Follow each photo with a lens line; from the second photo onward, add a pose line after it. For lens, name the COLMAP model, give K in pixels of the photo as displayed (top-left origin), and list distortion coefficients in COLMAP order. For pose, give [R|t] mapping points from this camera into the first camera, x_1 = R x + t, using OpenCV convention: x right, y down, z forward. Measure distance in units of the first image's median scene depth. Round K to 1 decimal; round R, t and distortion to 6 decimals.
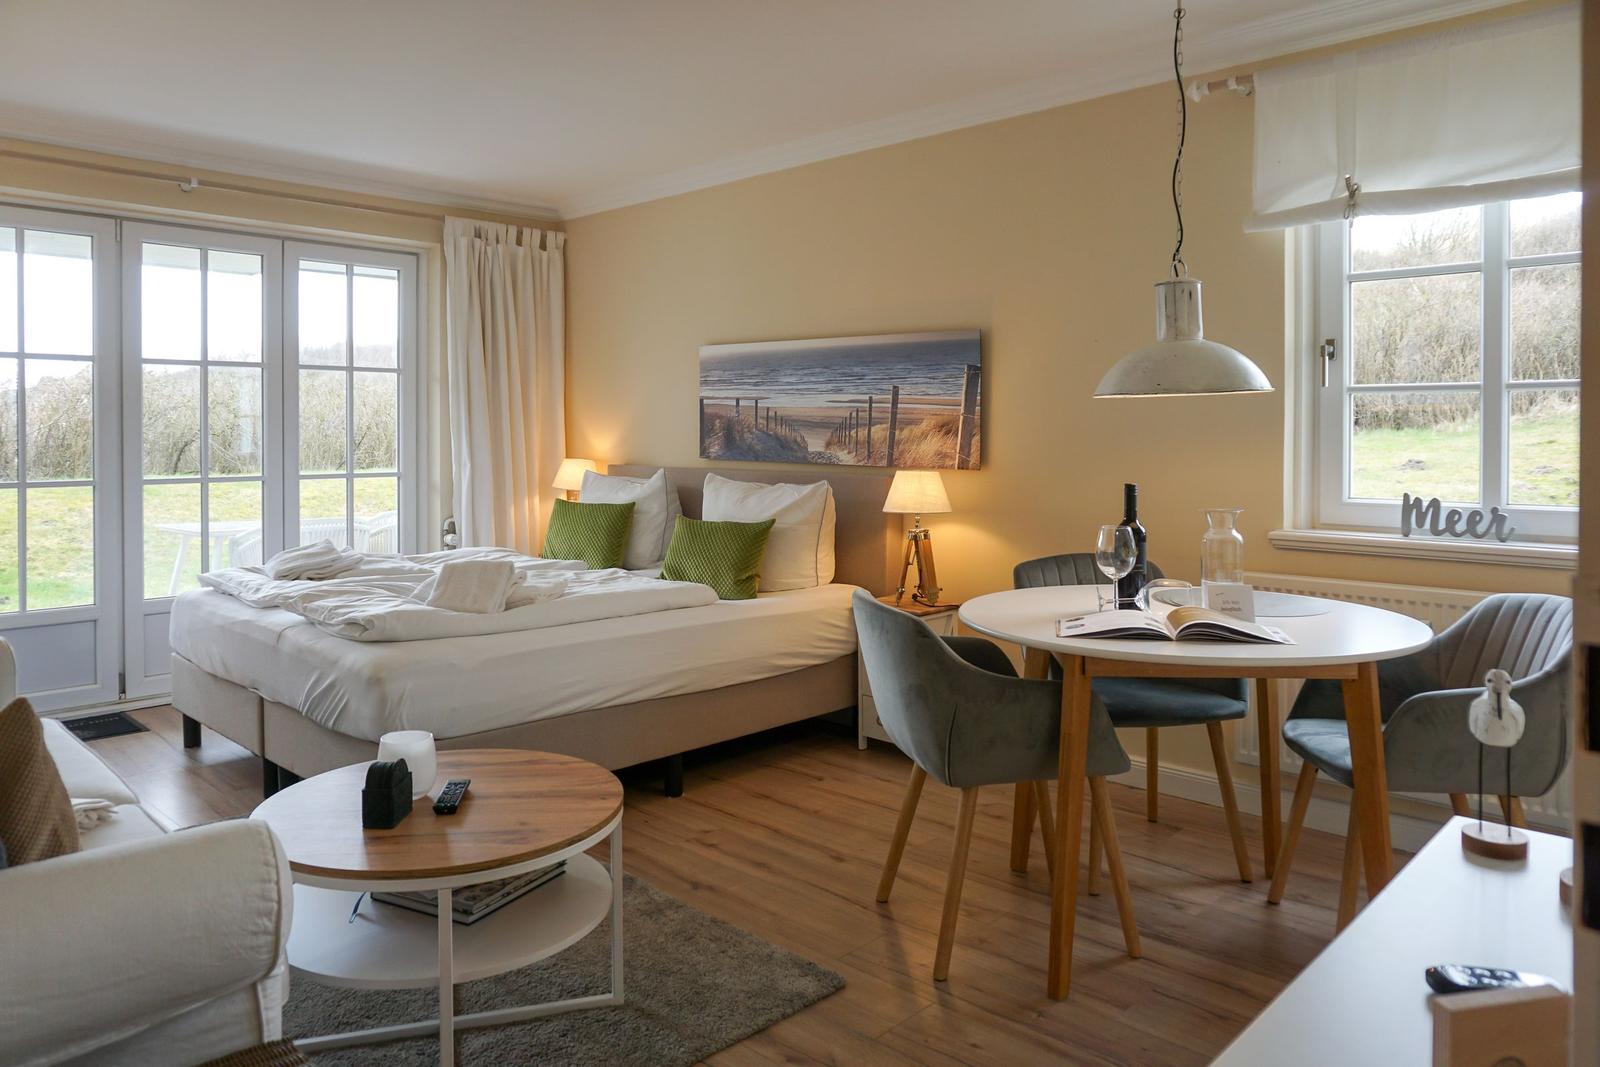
lens RADIAL K [[1123.7, 0, 748.1], [0, 1123.7, 486.9], [0, 0, 1]] dist [-0.040540, 0.023337]
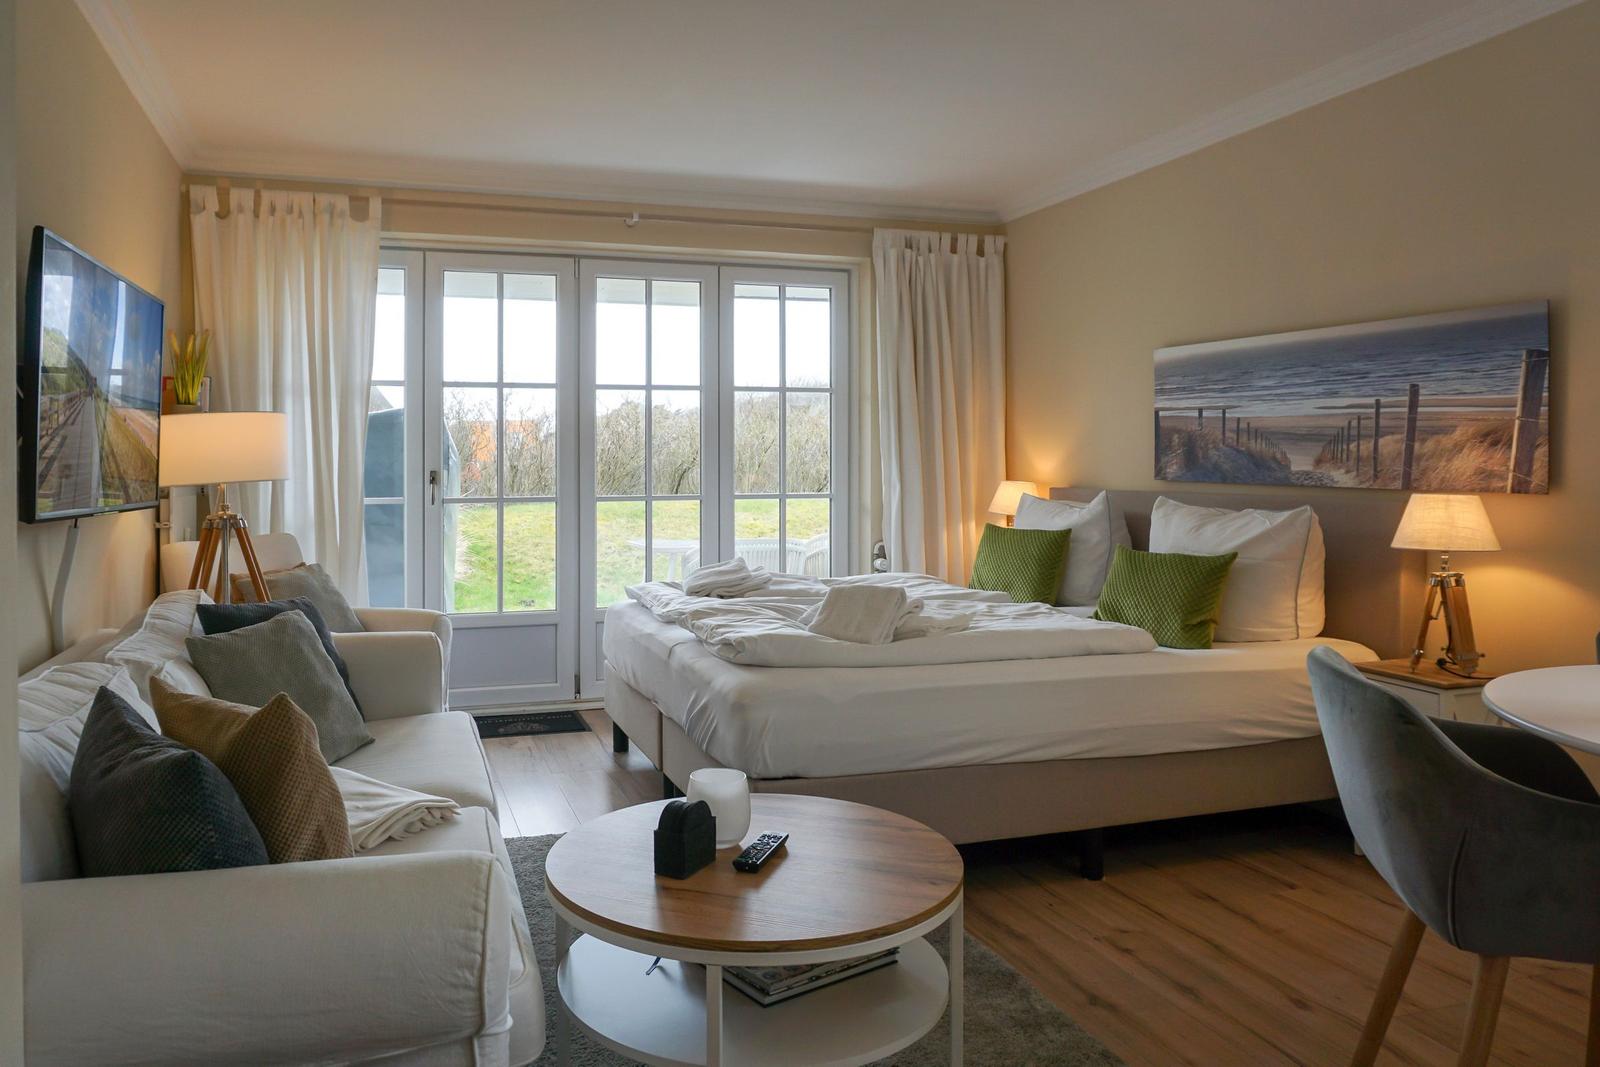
lens RADIAL K [[1123.7, 0, 661.2], [0, 1123.7, 481.0], [0, 0, 1]] dist [-0.040540, 0.023337]
pose [[0.879382, 0.005900, -0.476079, 0.042452], [-0.020598, 0.999458, -0.025661, 0.006602], [0.475670, 0.032372, 0.879028, 0.099157]]
